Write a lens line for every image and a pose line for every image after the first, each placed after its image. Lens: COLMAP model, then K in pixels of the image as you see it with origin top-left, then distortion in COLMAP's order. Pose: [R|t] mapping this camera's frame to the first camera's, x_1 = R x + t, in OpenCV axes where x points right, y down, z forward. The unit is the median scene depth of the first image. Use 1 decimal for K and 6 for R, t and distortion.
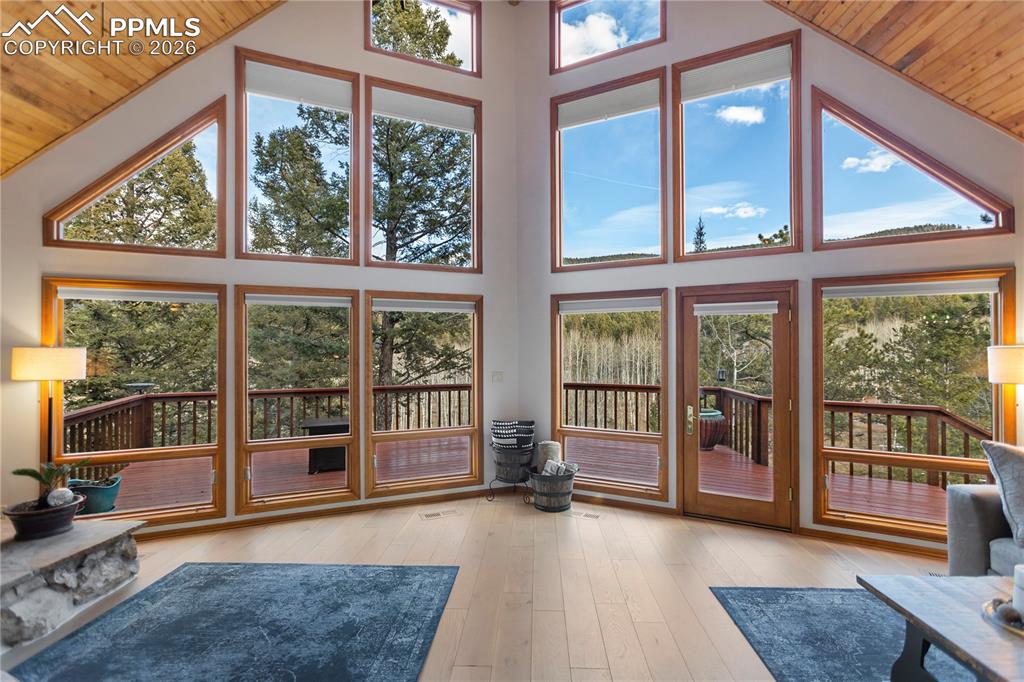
lens RADIAL K [[488.4, 0, 526.8], [0, 488.4, 343.1], [0, 0, 1]] dist [-0.000178, 0.000491]
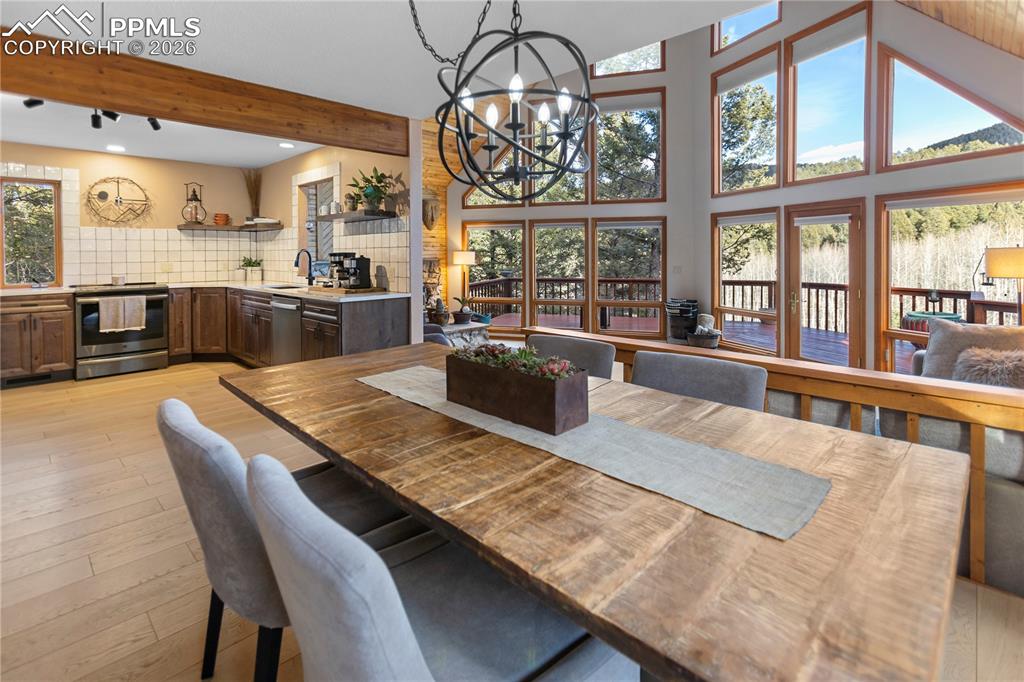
lens RADIAL K [[492.9, 0, 511.8], [0, 492.9, 264.2], [0, 0, 1]] dist [0.000612, 0.000757]
pose [[0.750717, 0.014490, -0.660465, 0.630208], [0.010246, 0.999384, 0.033571, -0.005044], [0.660544, -0.031970, 0.750106, -0.525132]]
